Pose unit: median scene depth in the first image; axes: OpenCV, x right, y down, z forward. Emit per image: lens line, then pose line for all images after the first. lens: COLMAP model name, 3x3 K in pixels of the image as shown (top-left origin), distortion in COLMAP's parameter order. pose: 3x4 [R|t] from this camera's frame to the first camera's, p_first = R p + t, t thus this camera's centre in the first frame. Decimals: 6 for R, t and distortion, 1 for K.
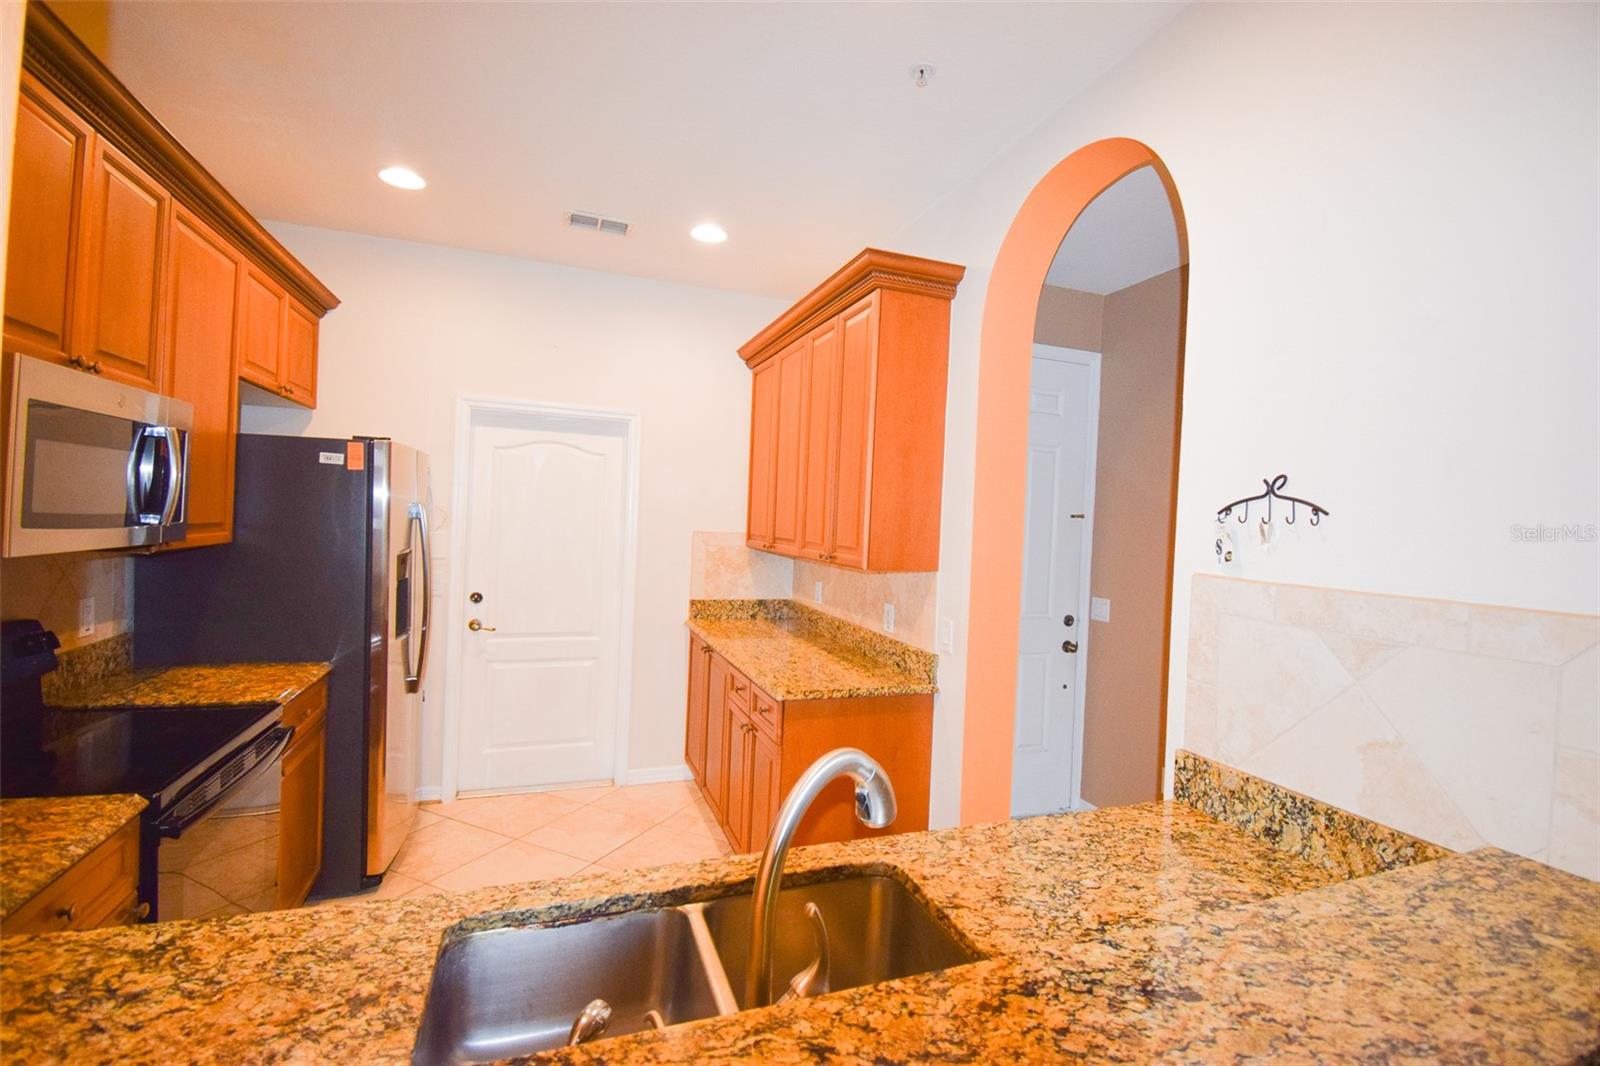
lens RADIAL K [[704.3, 0, 812.2], [0, 704.3, 520.5], [0, 0, 1]] dist [0.002979, -0.015228]
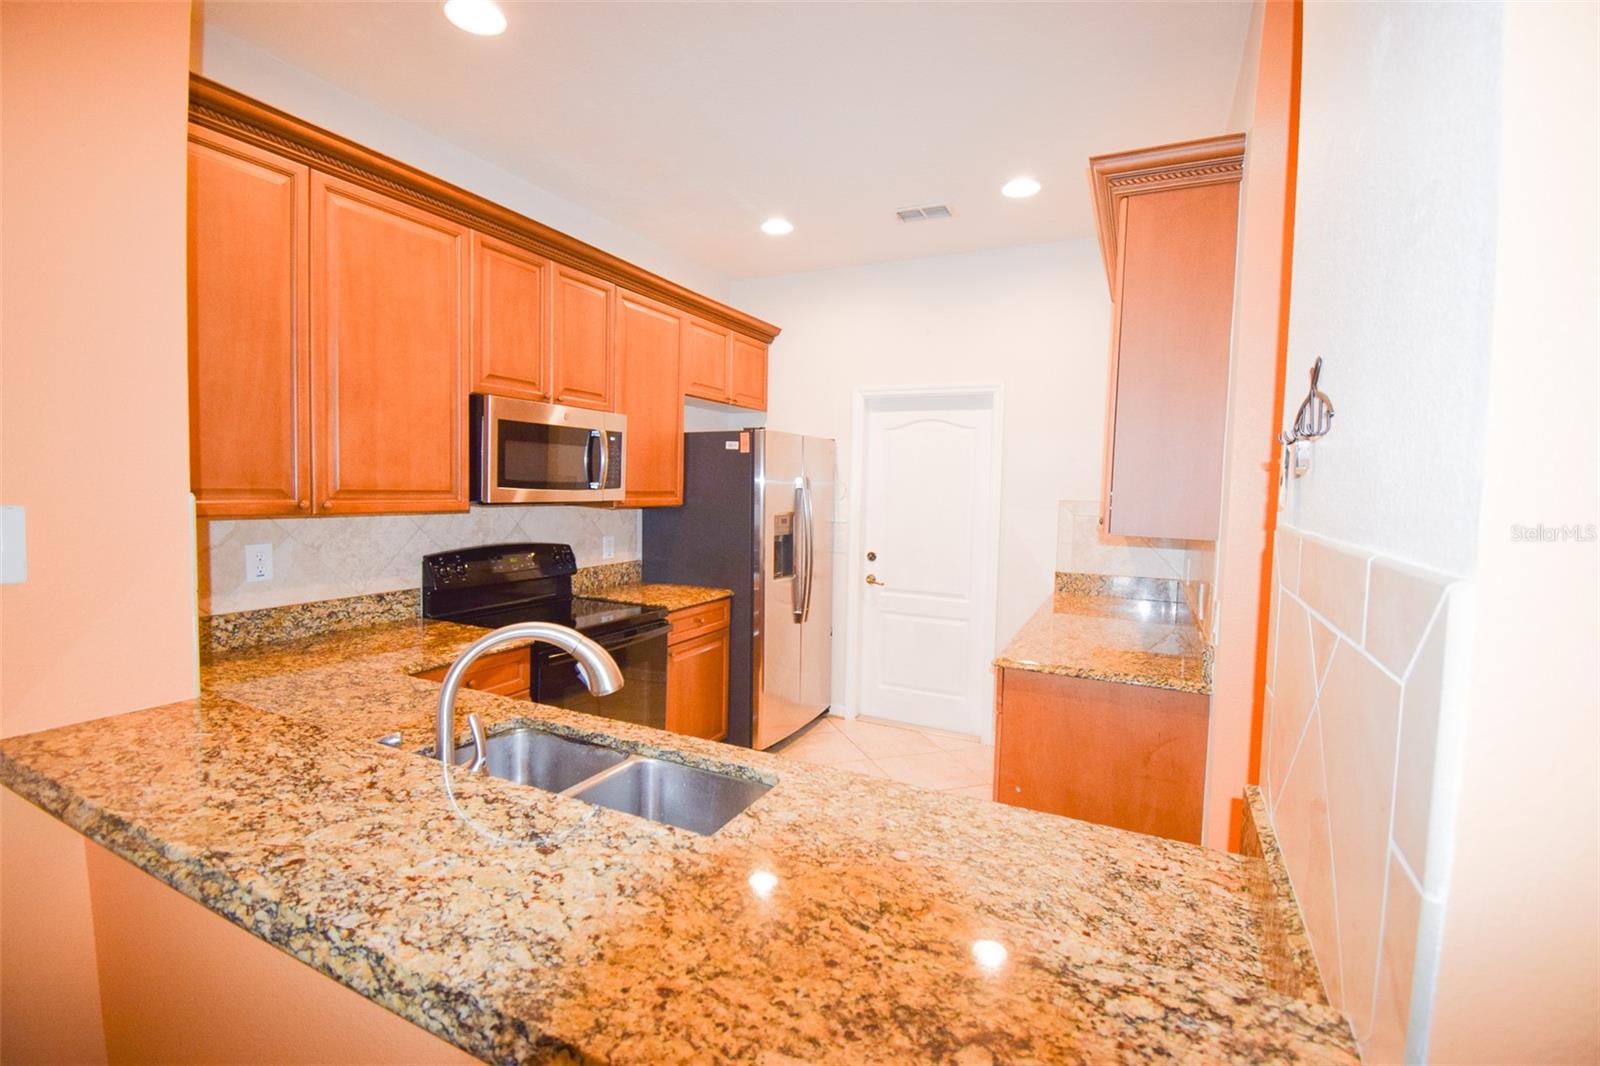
lens RADIAL K [[704.3, 0, 816.7], [0, 704.3, 524.1], [0, 0, 1]] dist [0.002979, -0.015228]
pose [[0.696054, 0.015405, -0.717824, 0.525519], [0.003805, 0.999677, 0.025144, 0.040026], [0.717980, -0.020233, 0.695770, 0.169944]]
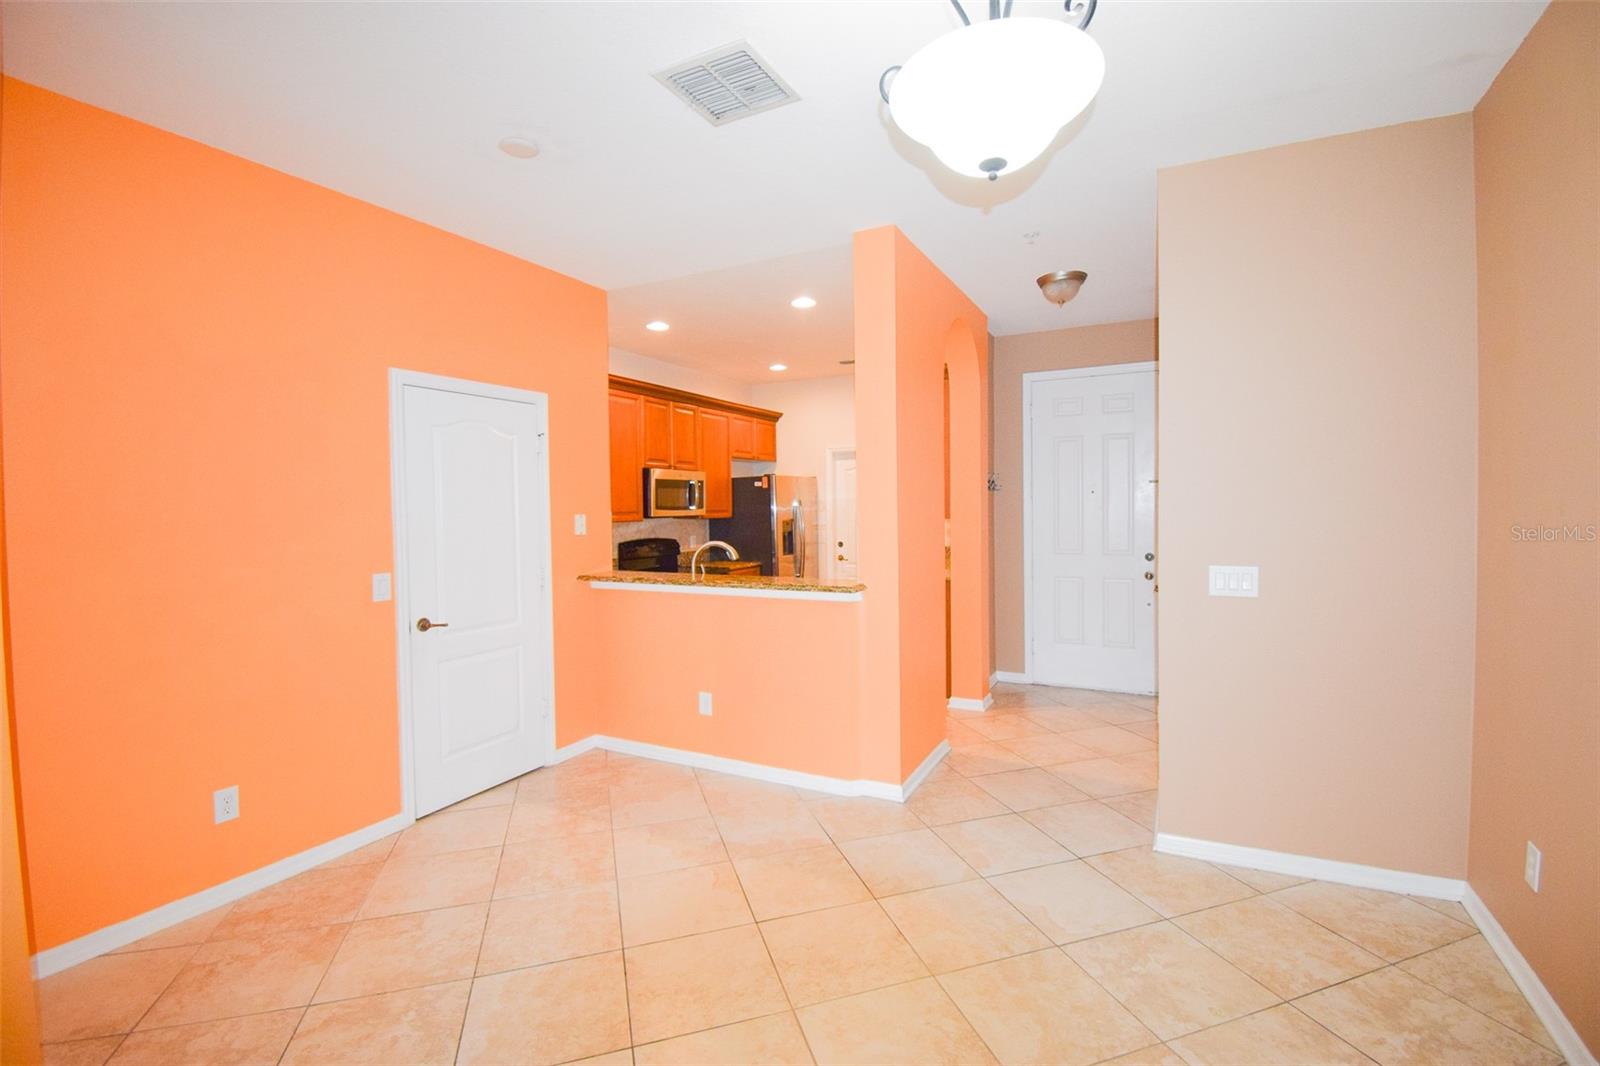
lens RADIAL K [[704.3, 0, 805.1], [0, 704.3, 525.7], [0, 0, 1]] dist [0.002979, -0.015228]
pose [[0.667315, -0.029909, -0.744175, 1.625079], [0.040923, 0.999156, -0.003460, 0.097136], [0.743651, -0.028145, 0.667976, -0.731439]]
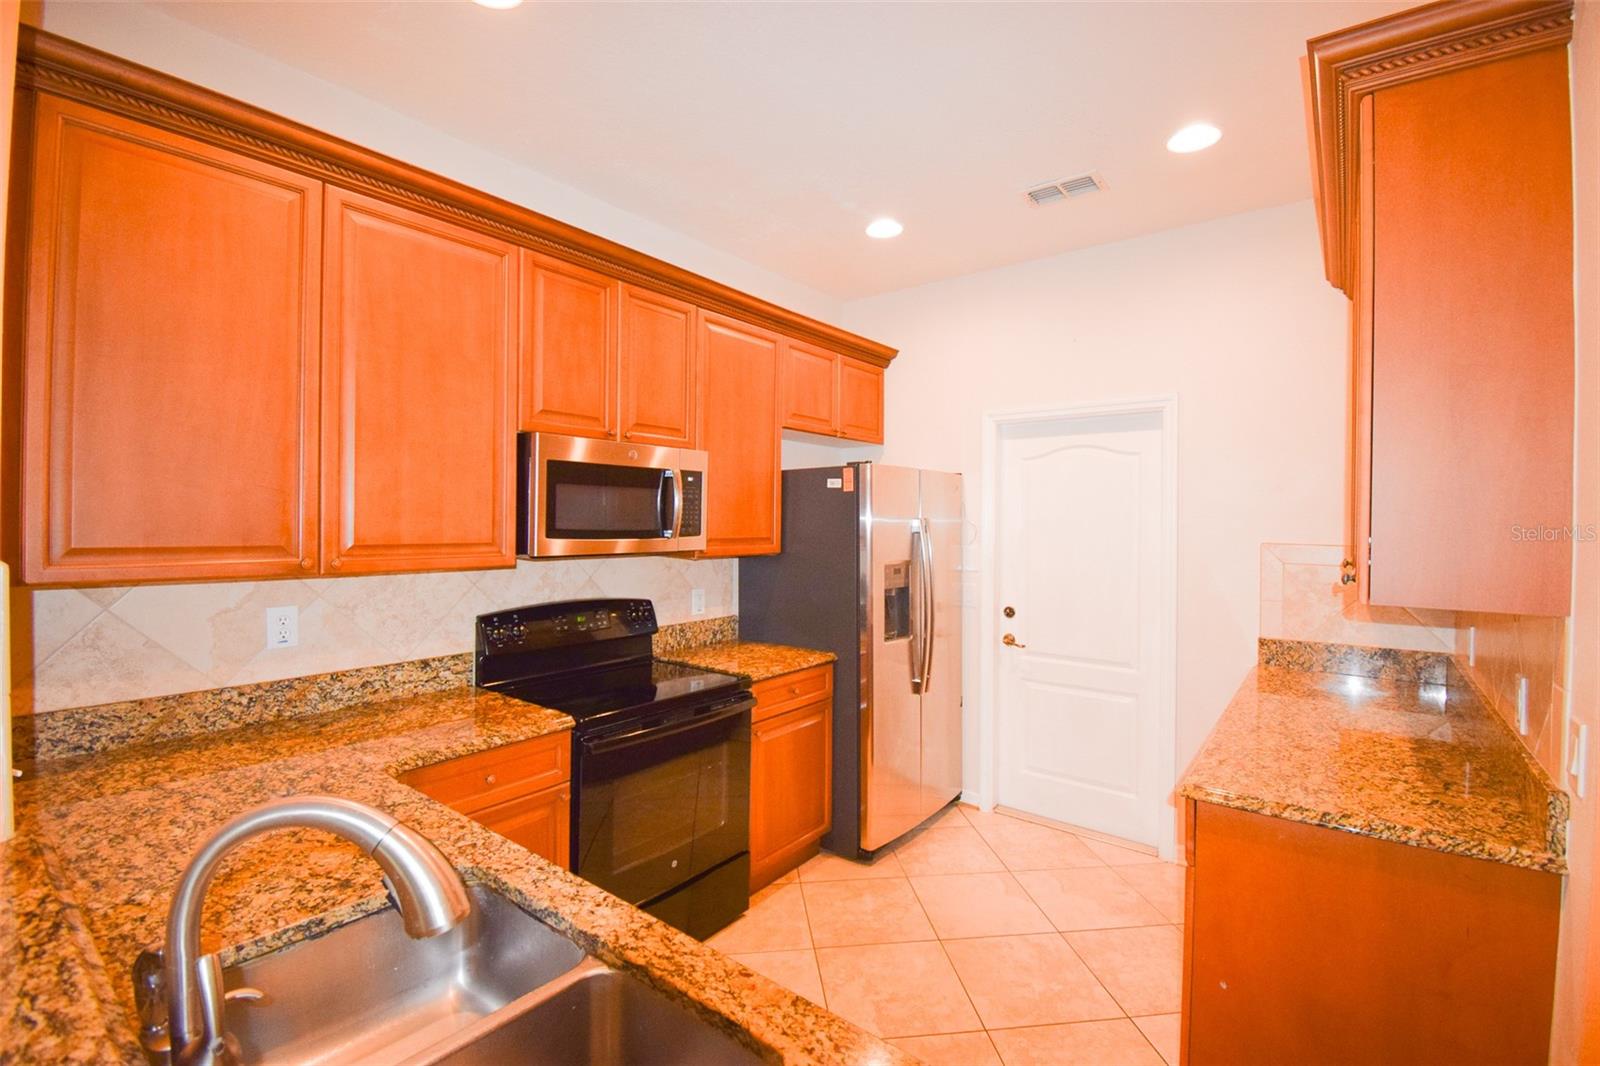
lens RADIAL K [[704.3, 0, 812.4], [0, 704.3, 524.1], [0, 0, 1]] dist [0.002979, -0.015228]
pose [[0.527041, -0.033988, -0.849160, 0.372061], [0.012805, 0.999404, -0.032054, 0.023012], [0.849743, 0.006020, 0.527162, 0.400586]]
